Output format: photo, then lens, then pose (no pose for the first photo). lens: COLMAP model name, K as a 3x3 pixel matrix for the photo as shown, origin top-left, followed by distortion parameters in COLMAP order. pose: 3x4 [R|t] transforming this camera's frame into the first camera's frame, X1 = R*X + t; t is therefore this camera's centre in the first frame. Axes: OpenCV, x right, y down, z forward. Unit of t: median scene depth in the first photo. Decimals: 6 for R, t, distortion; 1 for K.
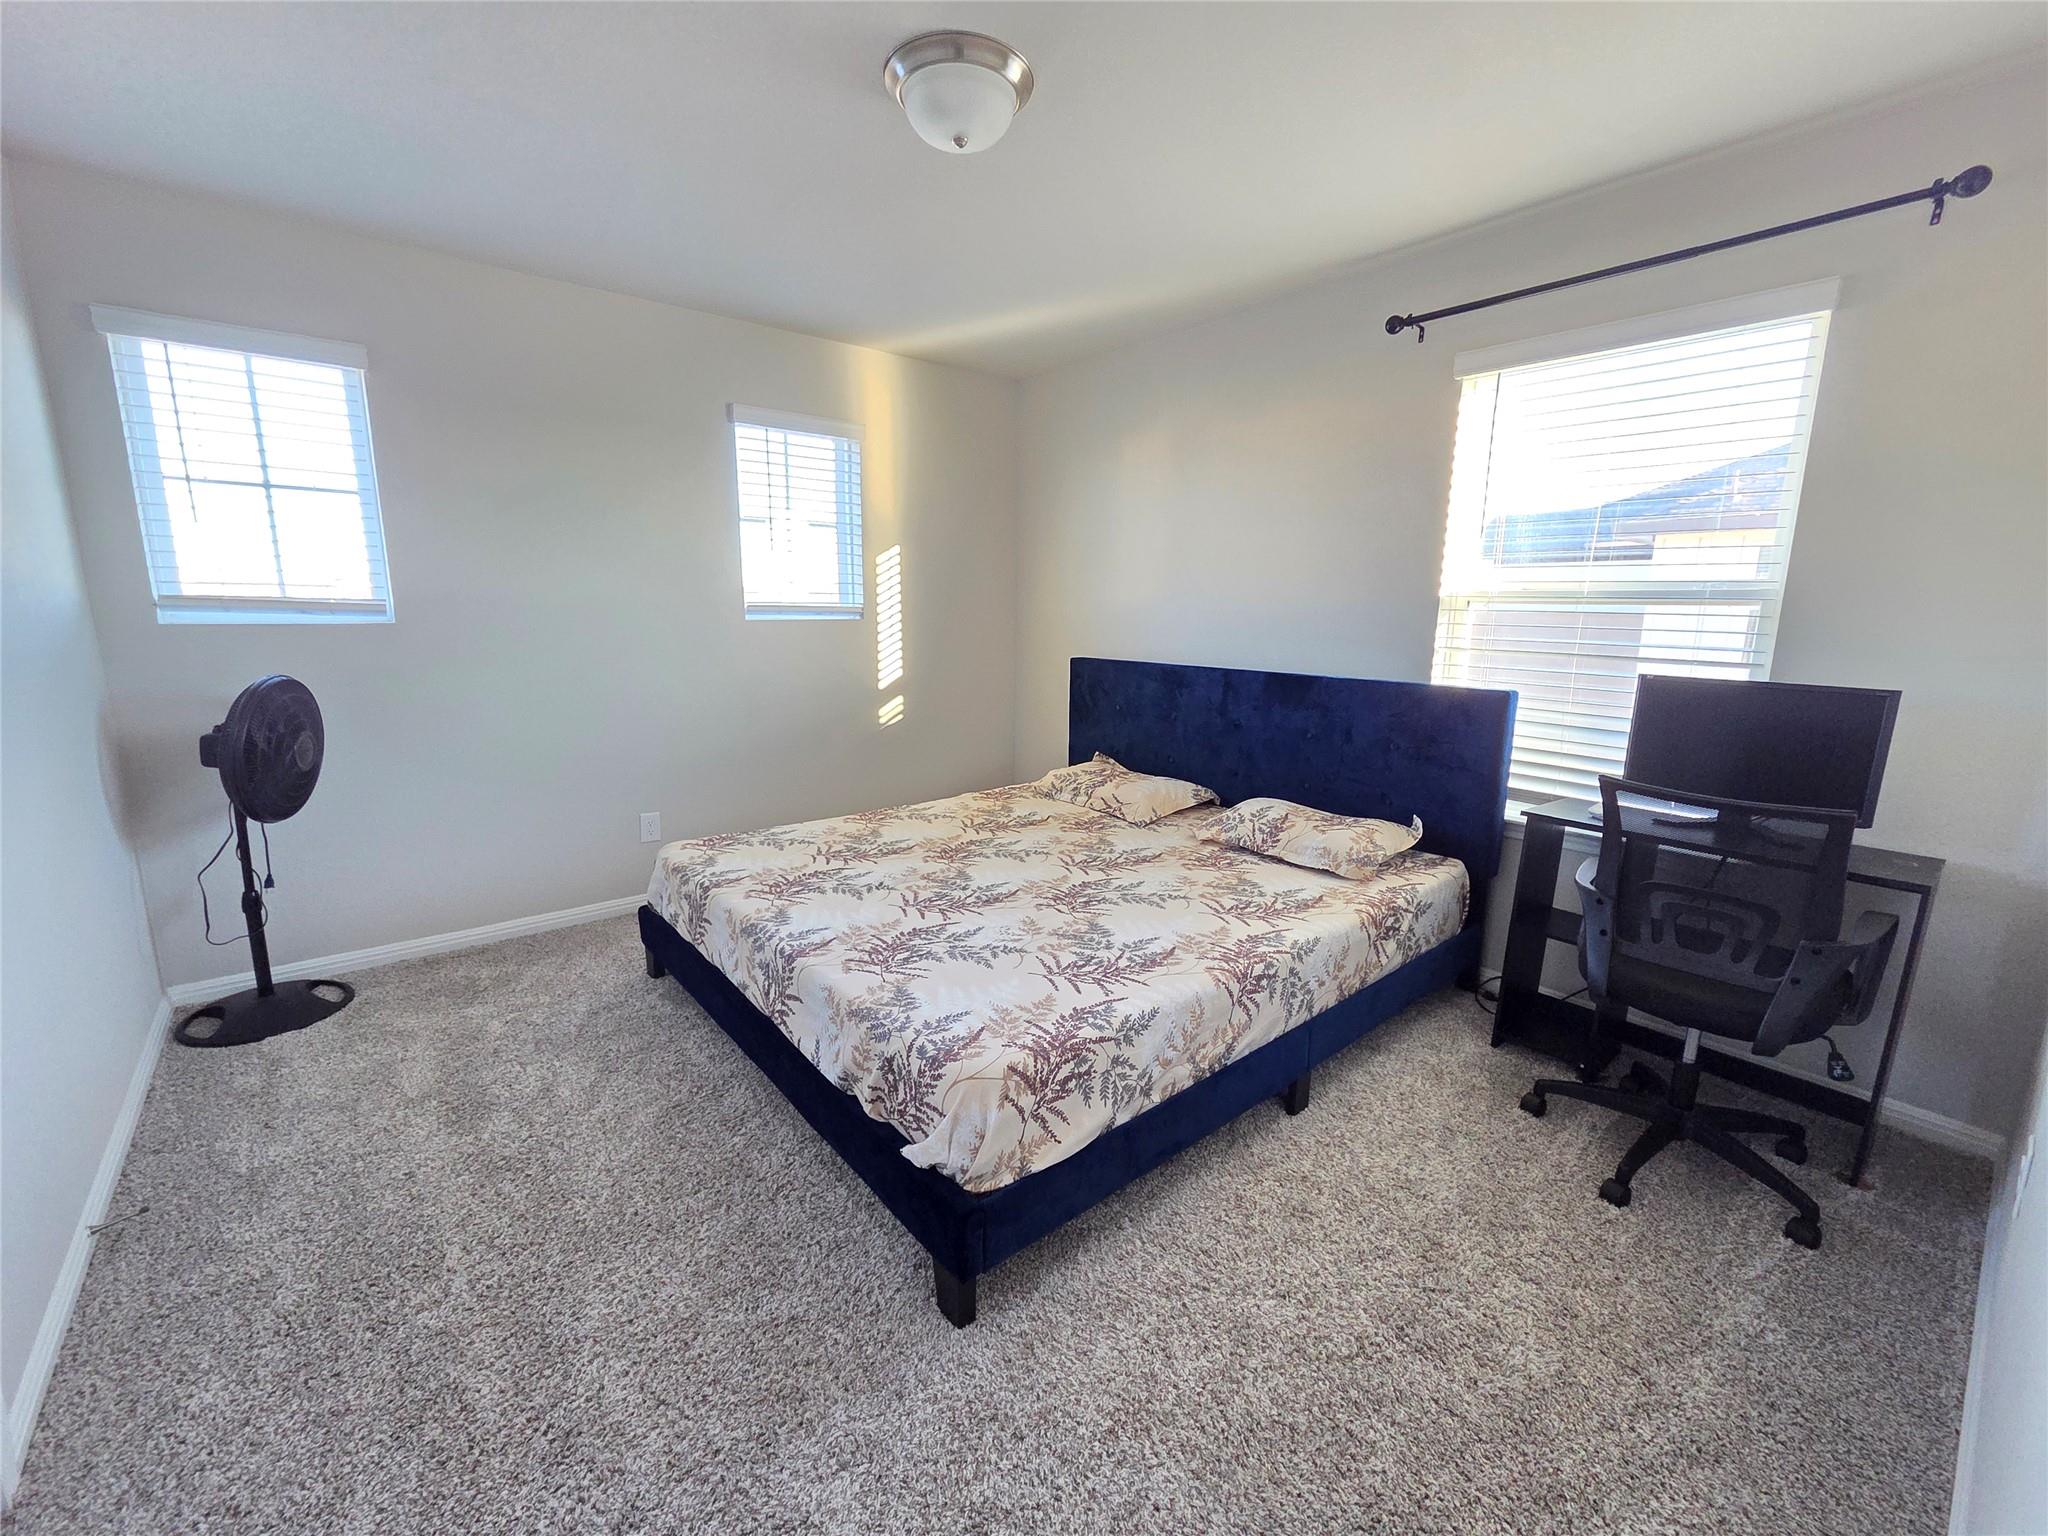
lens RADIAL K [[864.2, 0, 1036.1], [0, 864.2, 764.4], [0, 0, 1]] dist [-0.001456, -0.000447]
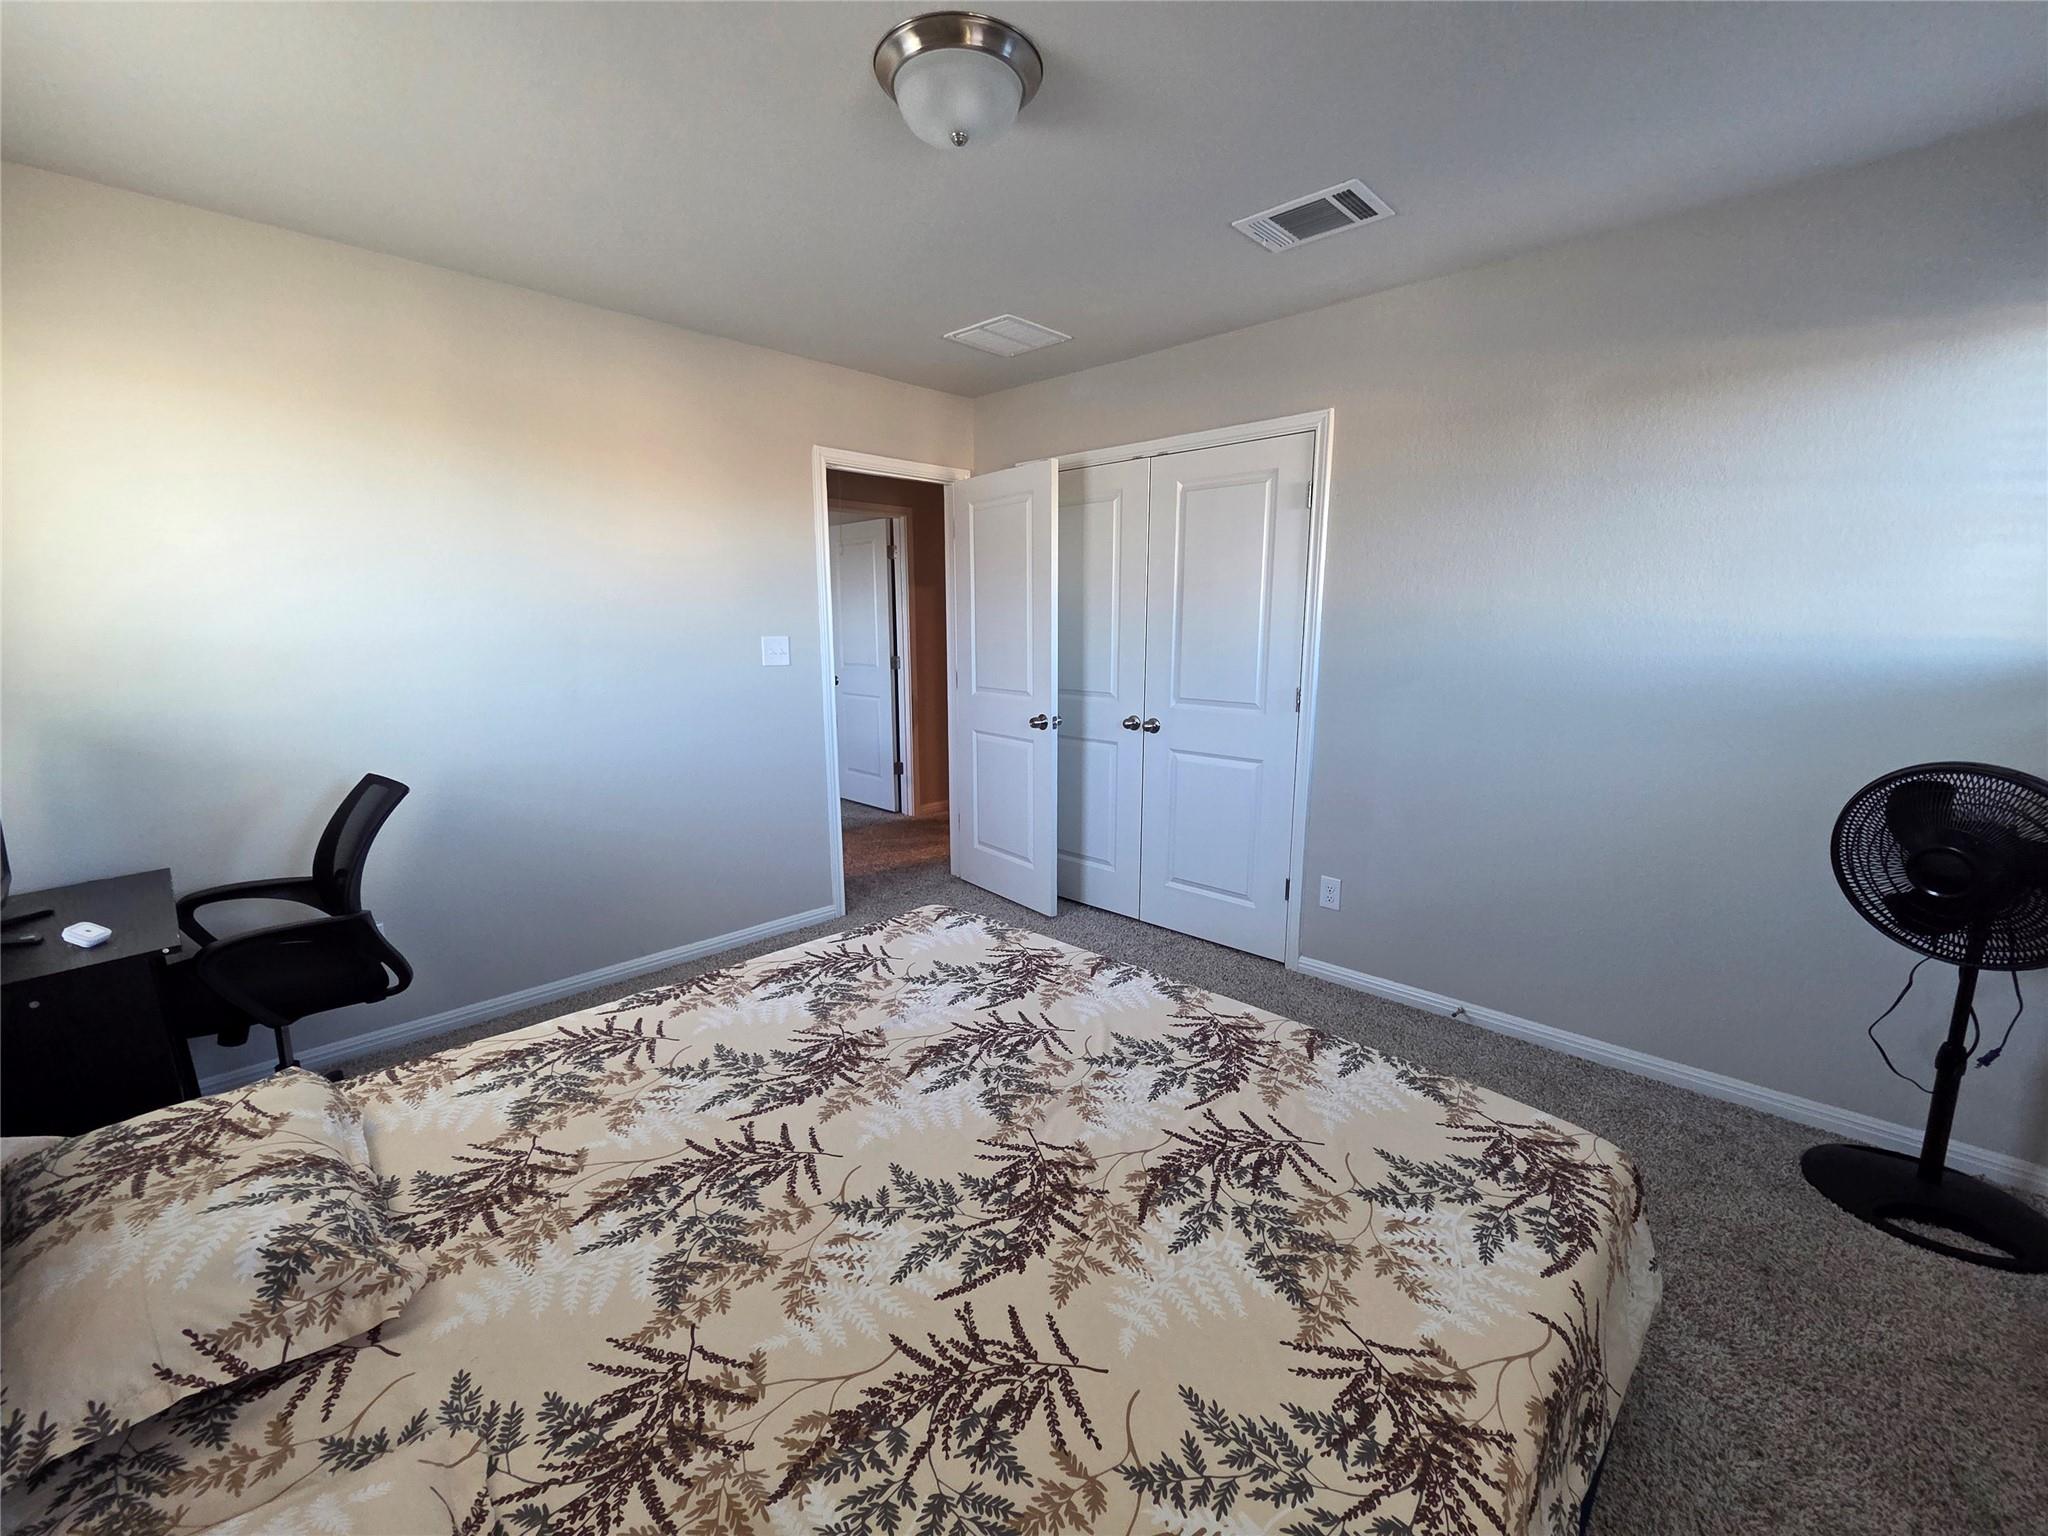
lens RADIAL K [[834.4, 0, 1024.0], [0, 834.4, 768.0], [0, 0, 1]] dist [-0.000513, -0.000022]
pose [[-0.995218, 0.009273, -0.097236, -0.053057], [-0.025423, 0.936580, 0.349530, -0.328226], [0.094310, 0.350330, -0.931866, 1.618493]]
